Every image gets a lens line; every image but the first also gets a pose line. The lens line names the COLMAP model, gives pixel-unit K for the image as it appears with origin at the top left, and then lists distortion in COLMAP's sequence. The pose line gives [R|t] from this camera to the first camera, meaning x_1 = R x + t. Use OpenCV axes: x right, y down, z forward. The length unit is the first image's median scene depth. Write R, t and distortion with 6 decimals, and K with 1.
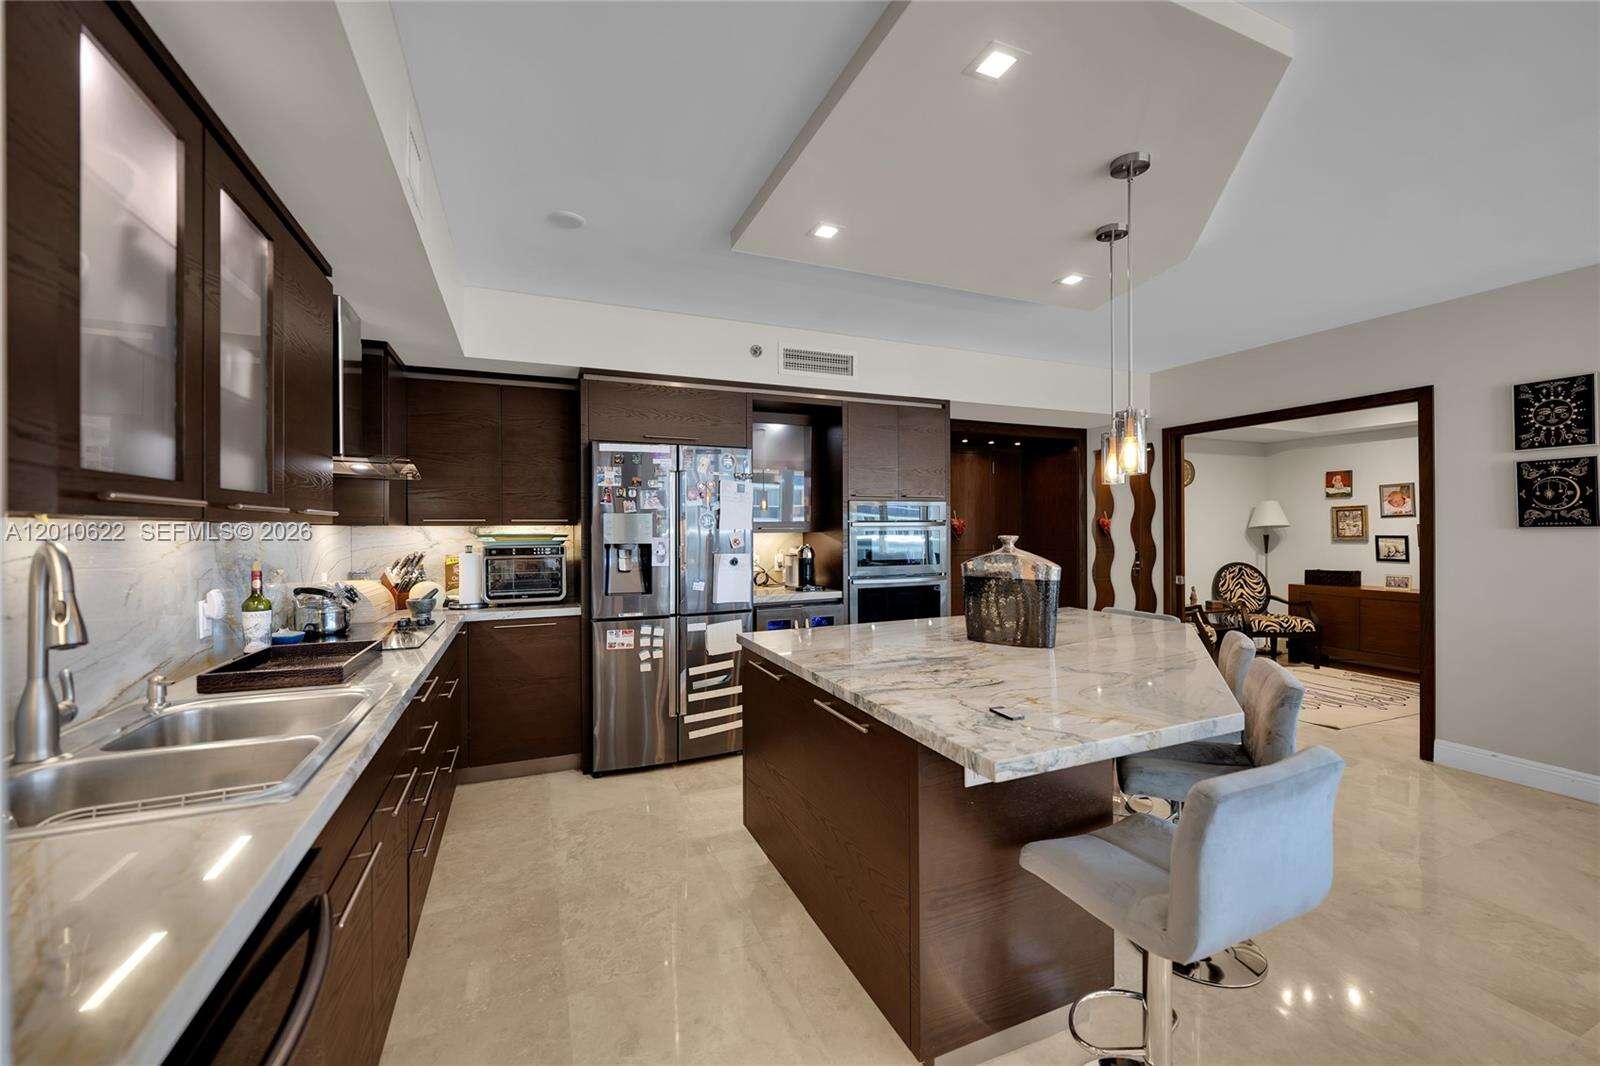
lens RADIAL K [[632.3, 0, 795.2], [0, 632.3, 531.2], [0, 0, 1]] dist [-0.001449, 0.000444]
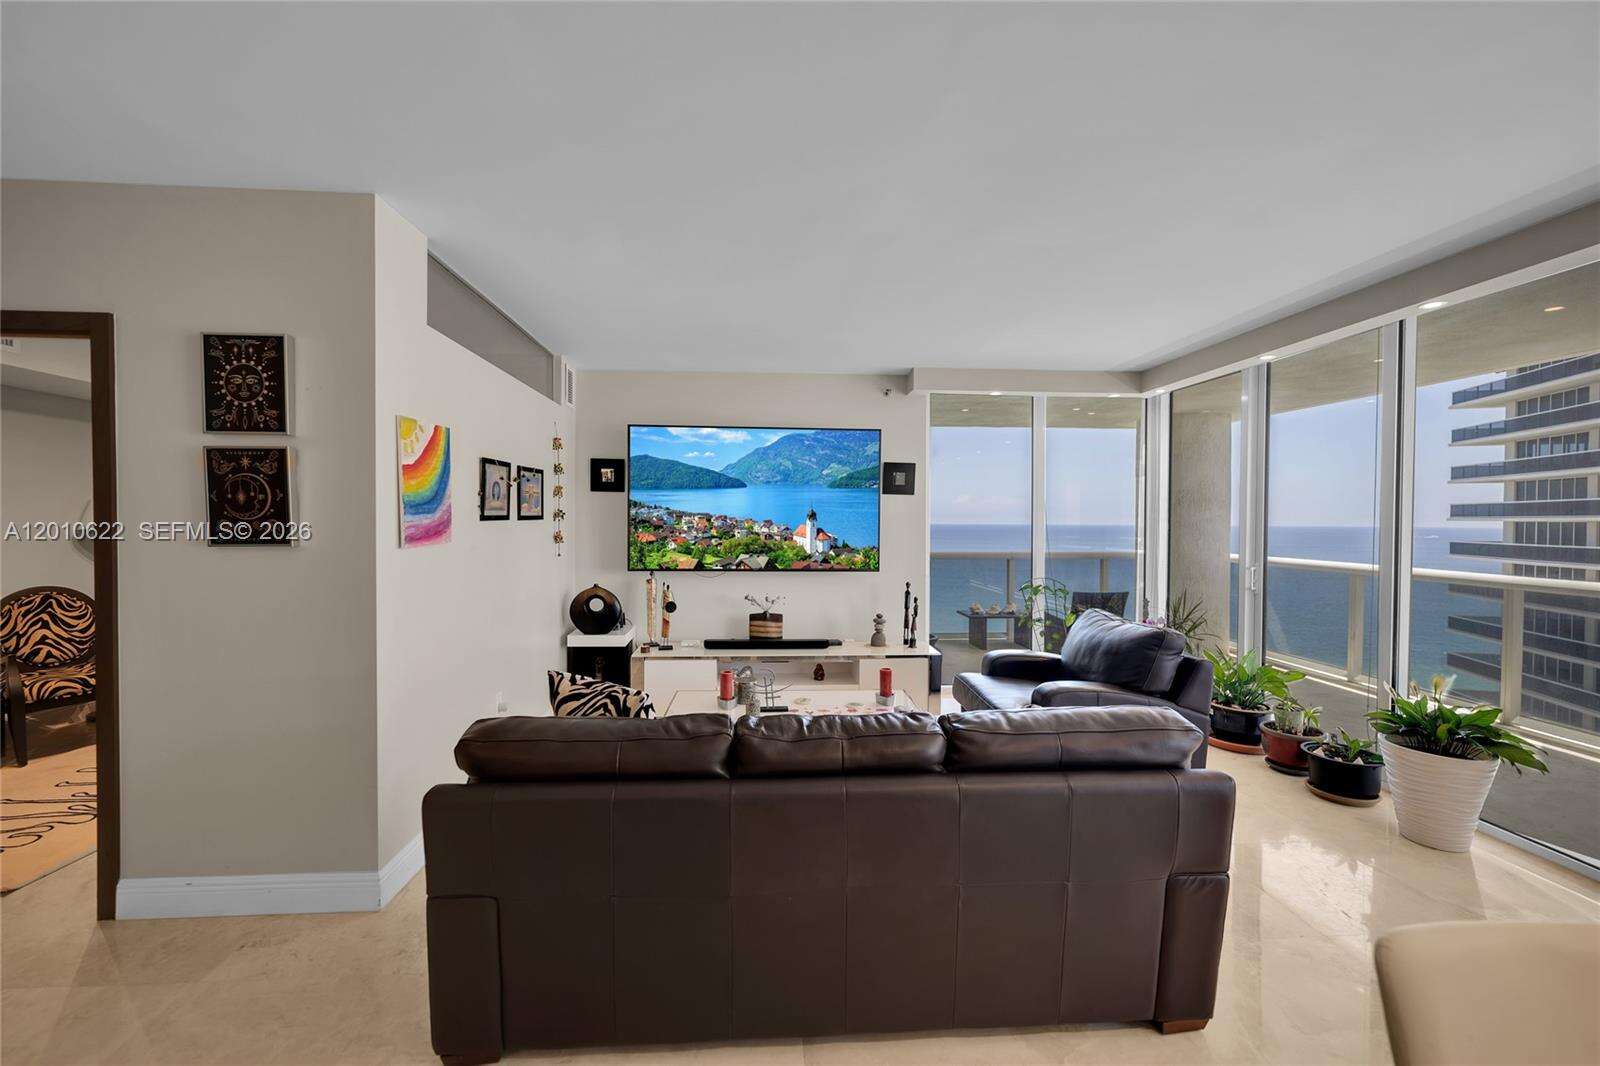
lens RADIAL K [[632.3, 0, 791.1], [0, 632.3, 530.4], [0, 0, 1]] dist [-0.001449, 0.000444]
pose [[0.330752, -0.005357, 0.943703, 0.596261], [-0.003888, 0.999968, 0.007039, -0.023934], [-0.943710, -0.005998, 0.330720, 0.152000]]
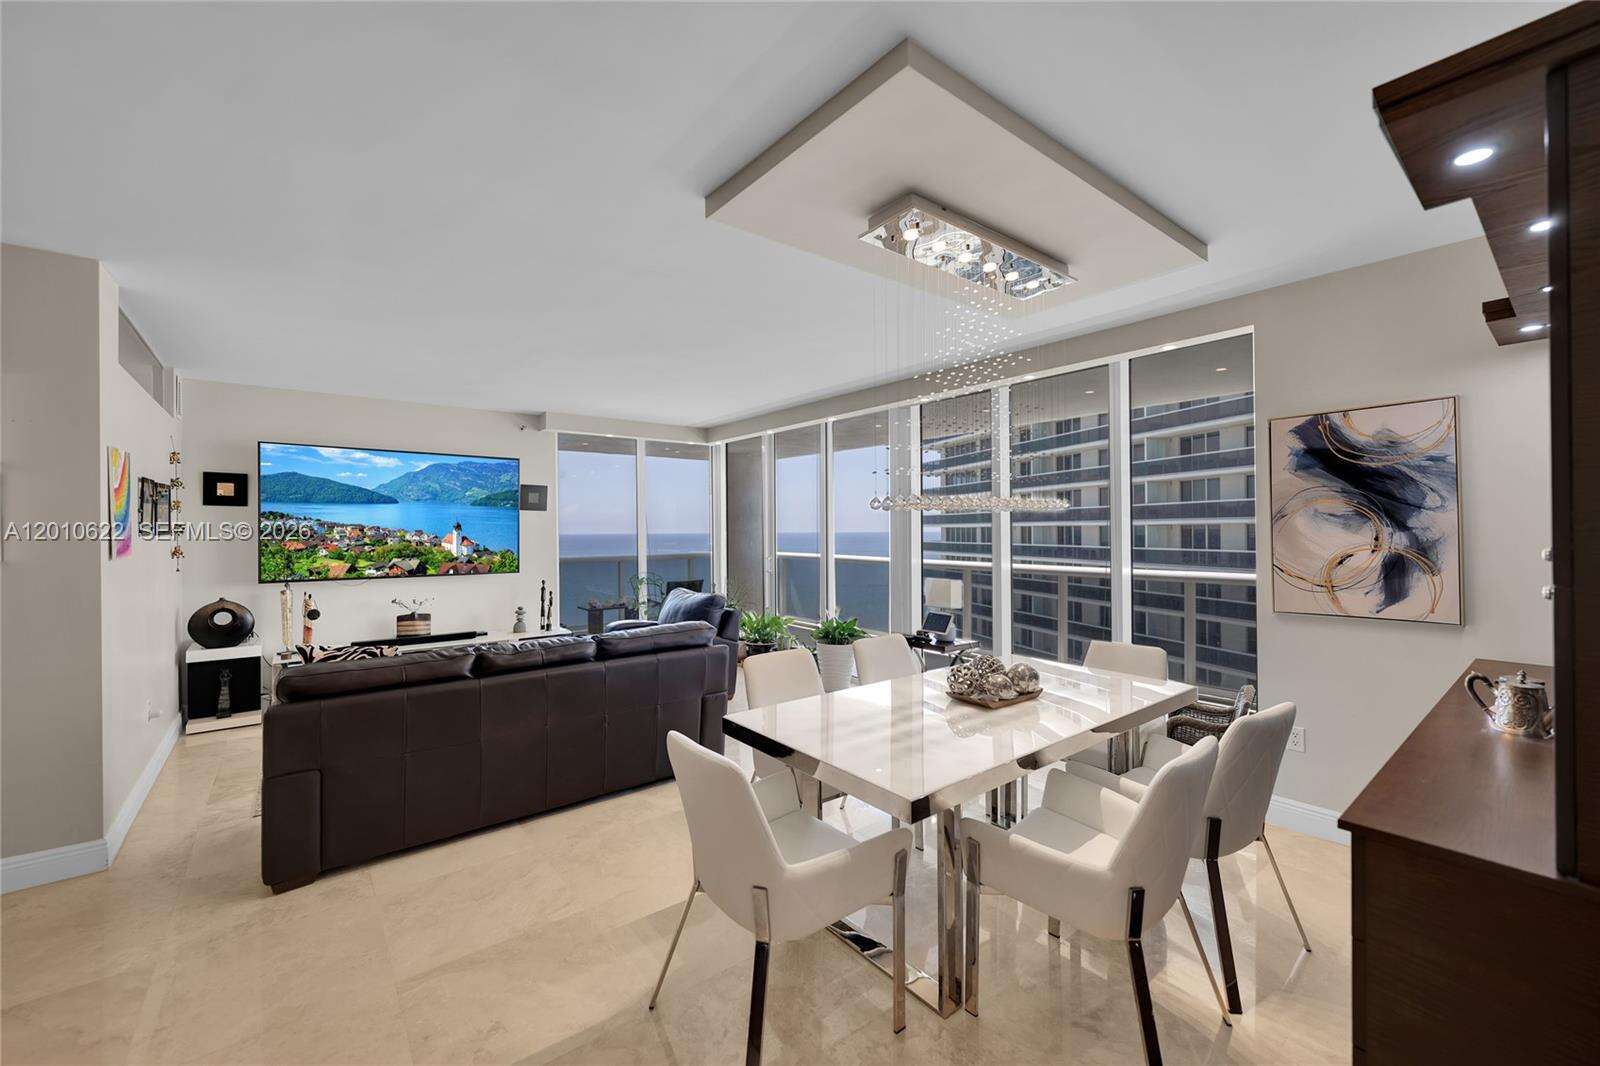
lens RADIAL K [[632.3, 0, 794.9], [0, 632.3, 531.1], [0, 0, 1]] dist [-0.001449, 0.000444]
pose [[-0.266407, 0.005748, 0.963843, 0.153123], [0.009386, 0.999950, -0.003369, -0.022270], [-0.963815, 0.008149, -0.266448, 0.163266]]
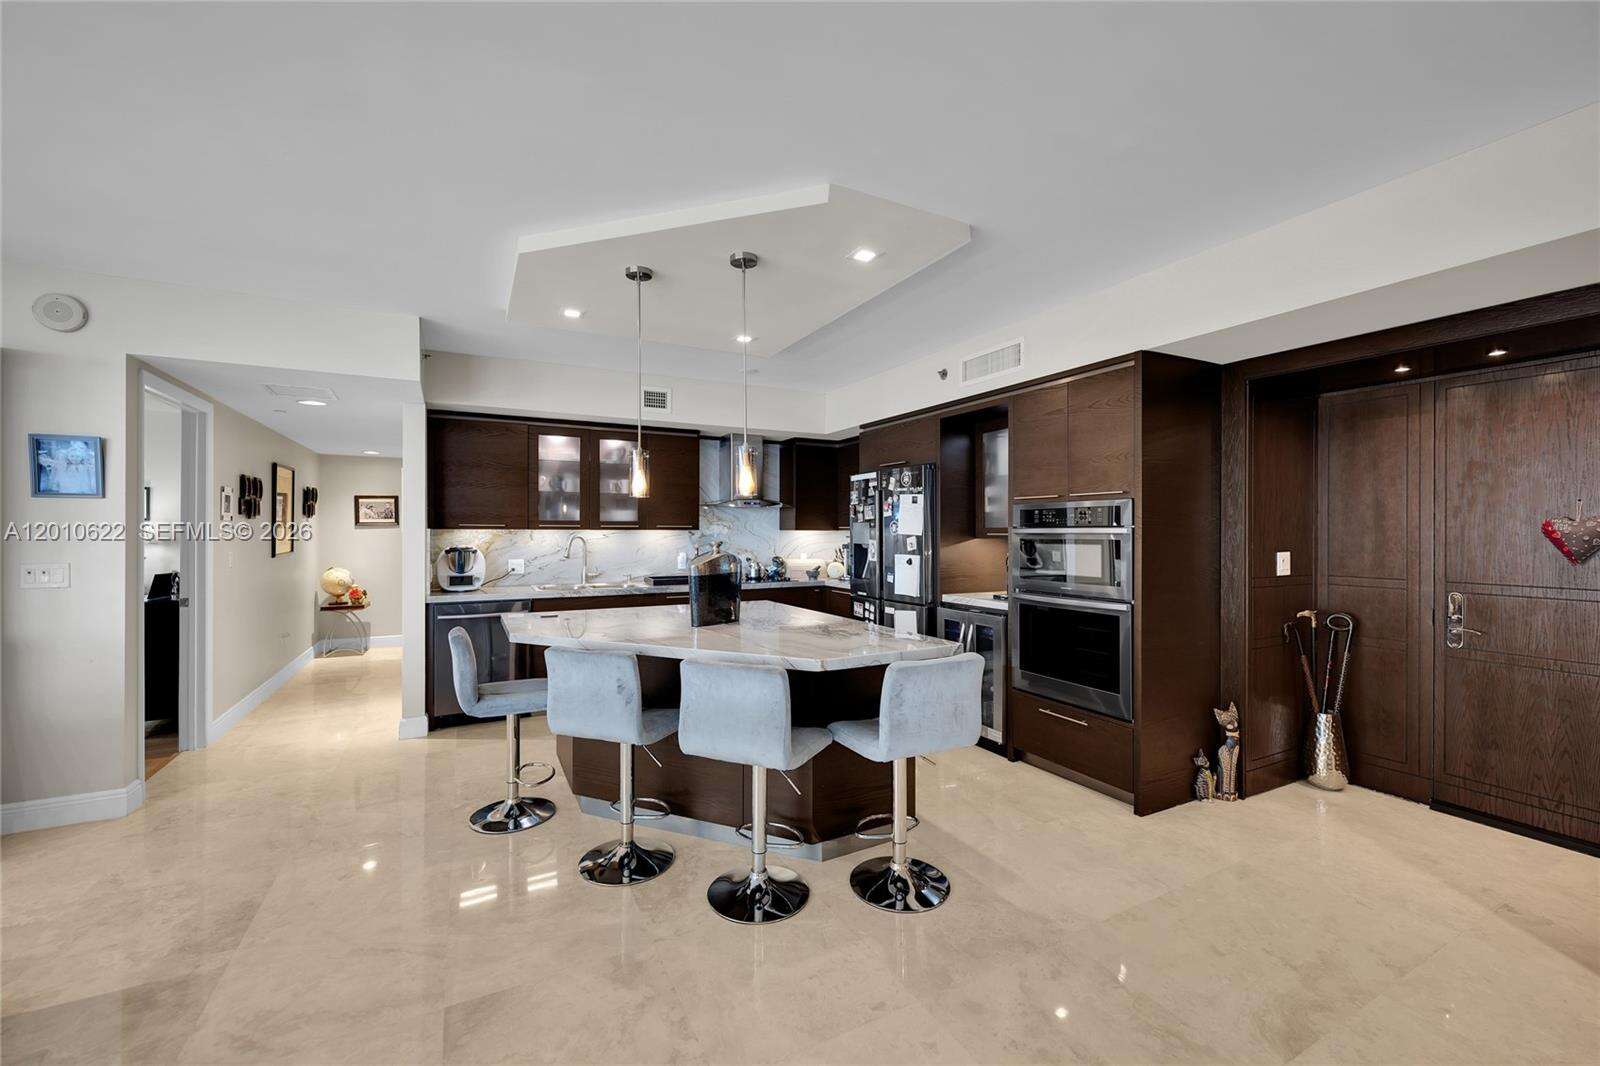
lens RADIAL K [[632.3, 0, 795.3], [0, 632.3, 530.4], [0, 0, 1]] dist [-0.001449, 0.000444]
pose [[0.080416, 0.005708, -0.996745, 1.025583], [-0.006666, 0.999964, 0.005189, -0.014812], [0.996739, 0.006227, 0.080451, 0.652805]]
